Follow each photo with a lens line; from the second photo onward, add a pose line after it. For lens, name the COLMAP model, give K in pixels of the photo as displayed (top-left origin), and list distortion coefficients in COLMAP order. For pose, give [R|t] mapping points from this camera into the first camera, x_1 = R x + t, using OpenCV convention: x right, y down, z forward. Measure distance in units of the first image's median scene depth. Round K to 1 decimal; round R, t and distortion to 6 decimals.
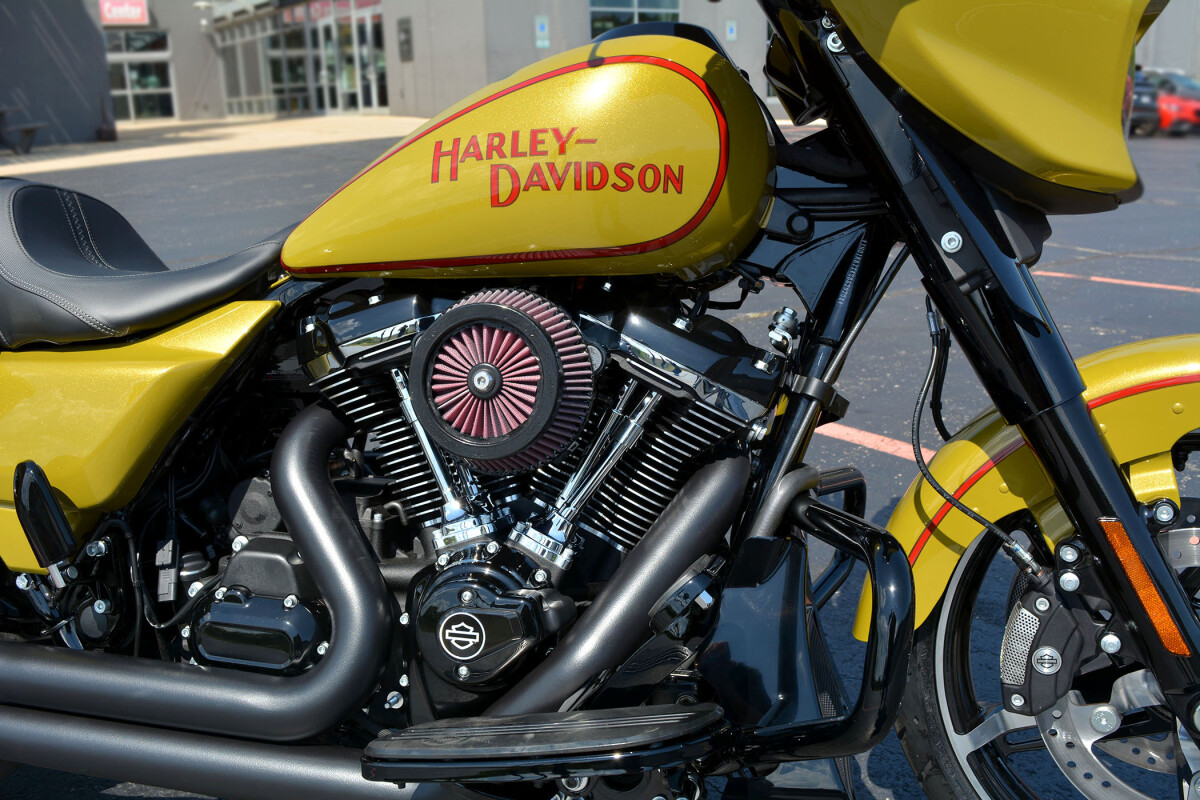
lens RADIAL K [[1046.0, 0, 600.0], [0, 1046.0, 400.0], [0, 0, 1]] dist [-0.081377, 0.010193]
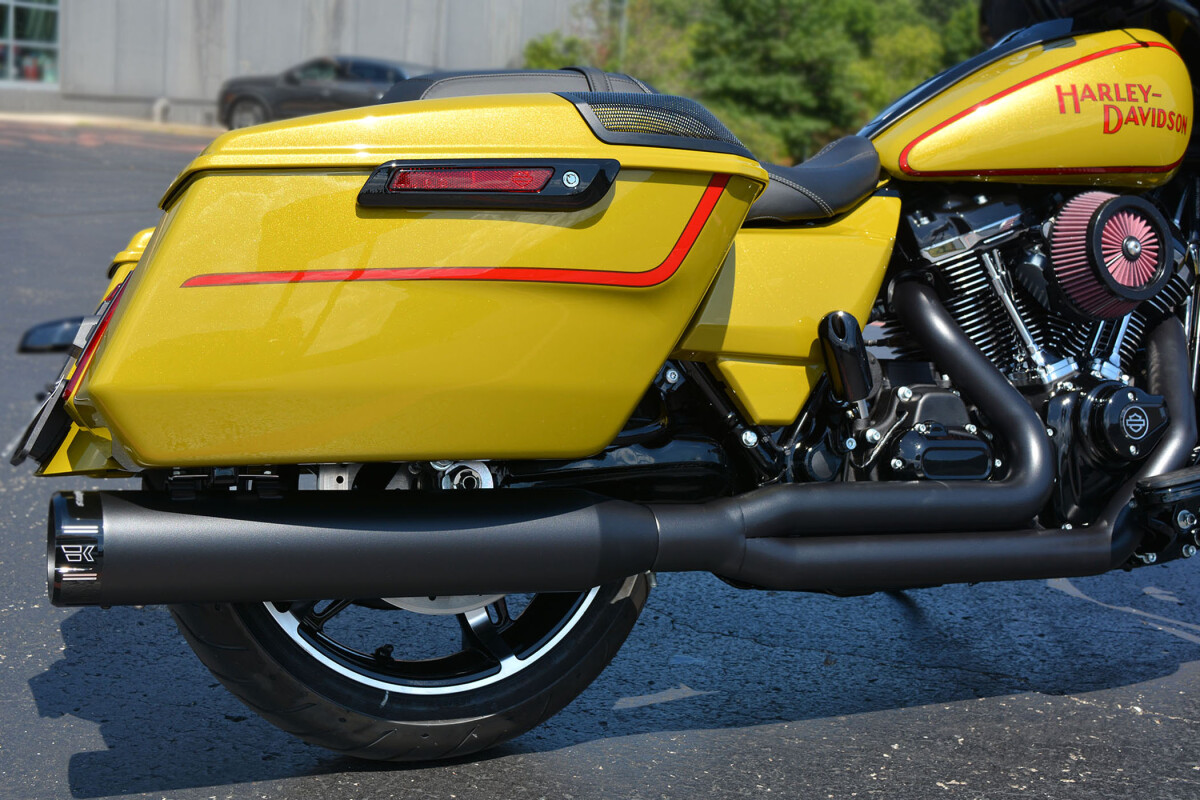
lens RADIAL K [[1452.0, 0, 600.0], [0, 1452.0, 400.0], [0, 0, 1]] dist [-0.003773, -0.033934]
pose [[0.804757, -0.026596, 0.593008, -1.751427], [0.078829, 0.994936, -0.062356, 0.238753], [-0.588347, 0.096928, 0.802778, -0.165913]]
